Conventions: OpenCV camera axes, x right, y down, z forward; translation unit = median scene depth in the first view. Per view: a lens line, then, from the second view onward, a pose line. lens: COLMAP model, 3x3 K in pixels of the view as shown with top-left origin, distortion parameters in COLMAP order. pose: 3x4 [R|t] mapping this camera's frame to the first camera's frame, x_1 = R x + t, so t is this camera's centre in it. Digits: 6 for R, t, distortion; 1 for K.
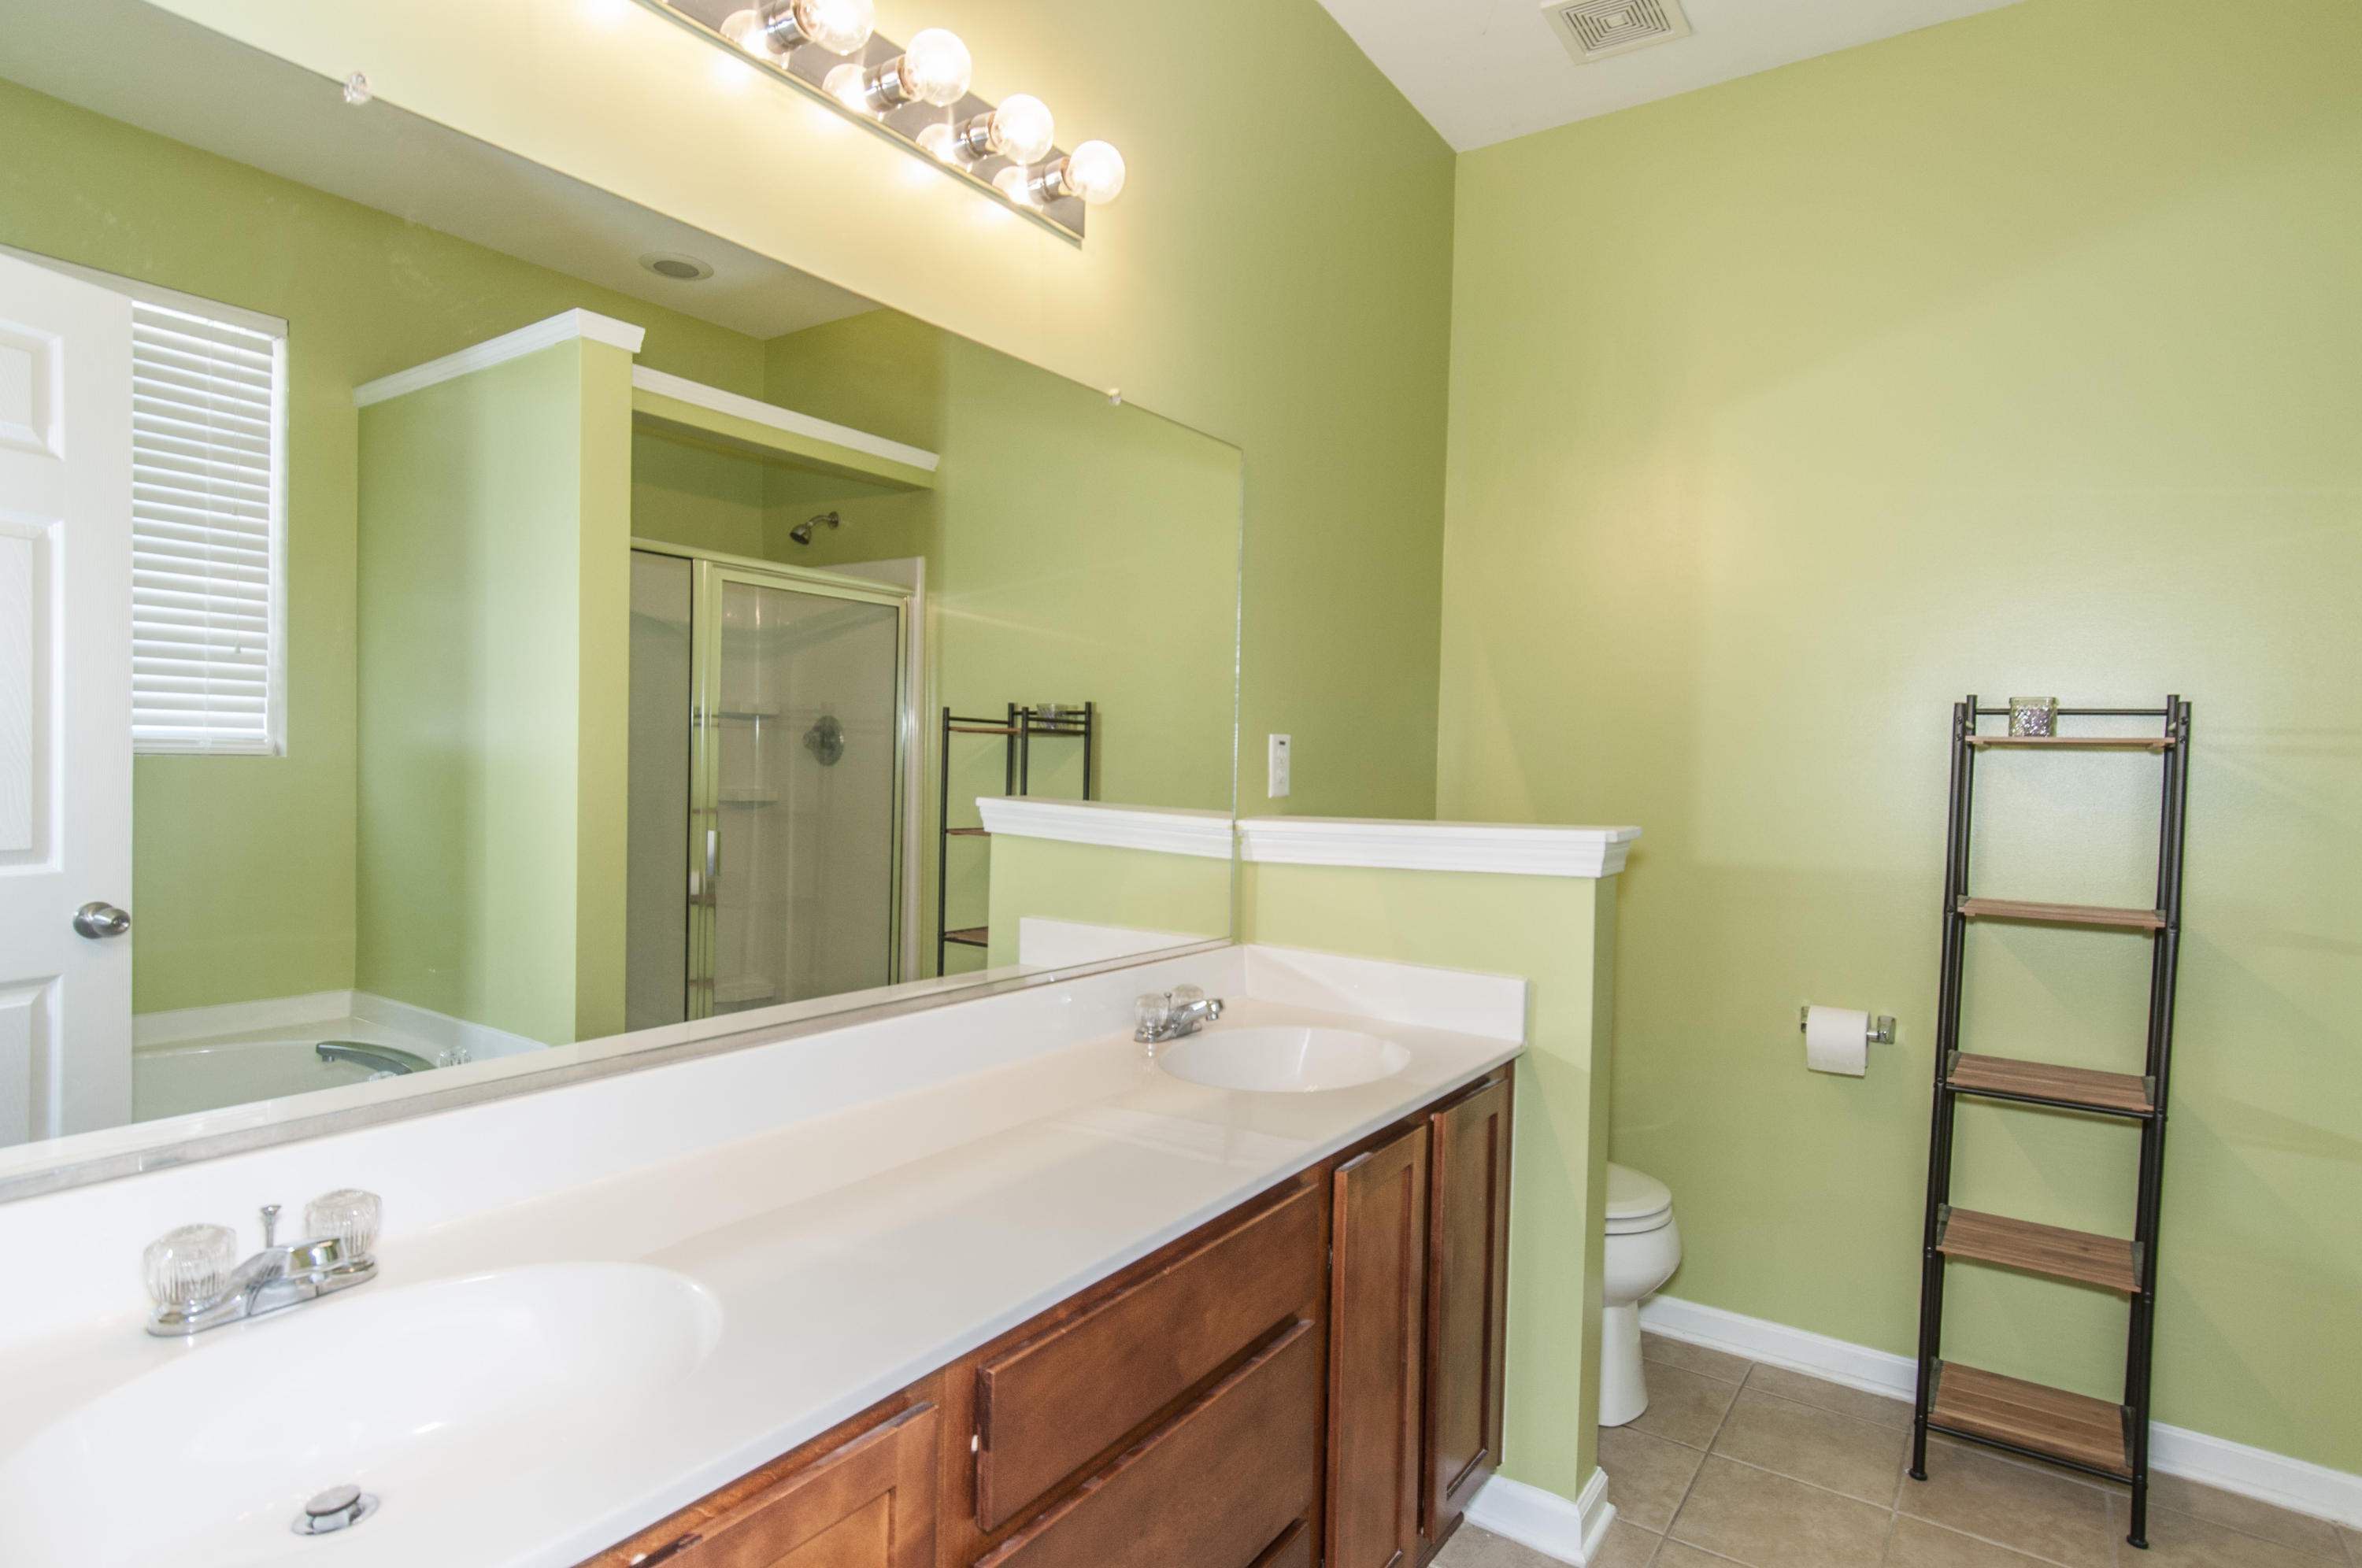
lens RADIAL K [[1226.2, 0, 1228.4], [0, 1226.2, 798.4], [0, 0, 1]] dist [0.011748, -0.008992]
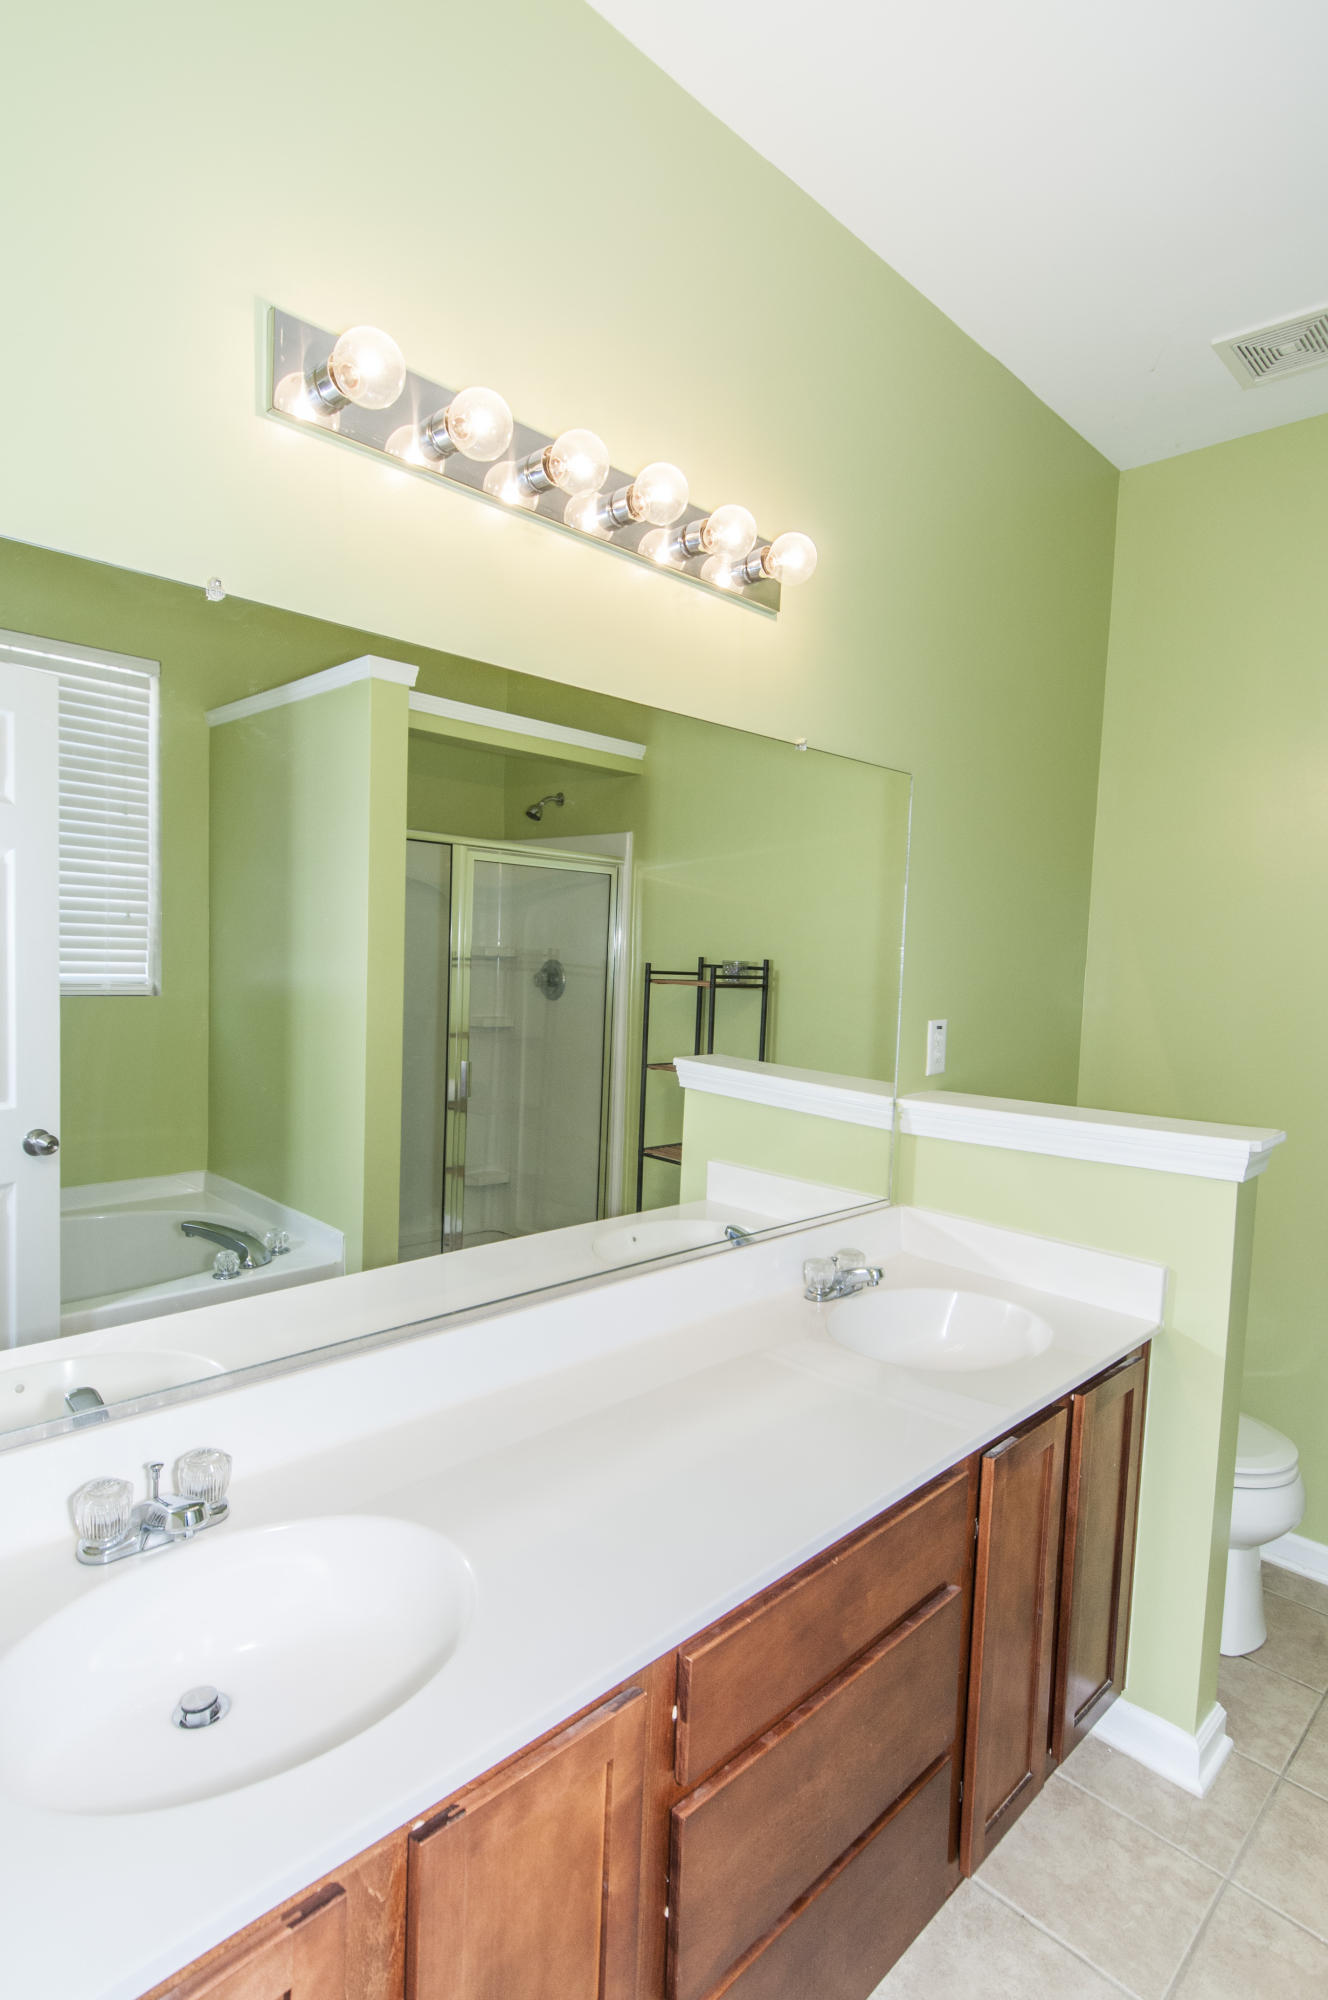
lens RADIAL K [[1038.4, 0, 677.0], [0, 1038.4, 1010.8], [0, 0, 1]] dist [0.011748, -0.008992]
pose [[0.981694, 0.026102, -0.188670, -0.015476], [-0.018761, 0.999000, 0.040591, -0.106528], [0.189541, -0.036309, 0.981201, 0.012487]]
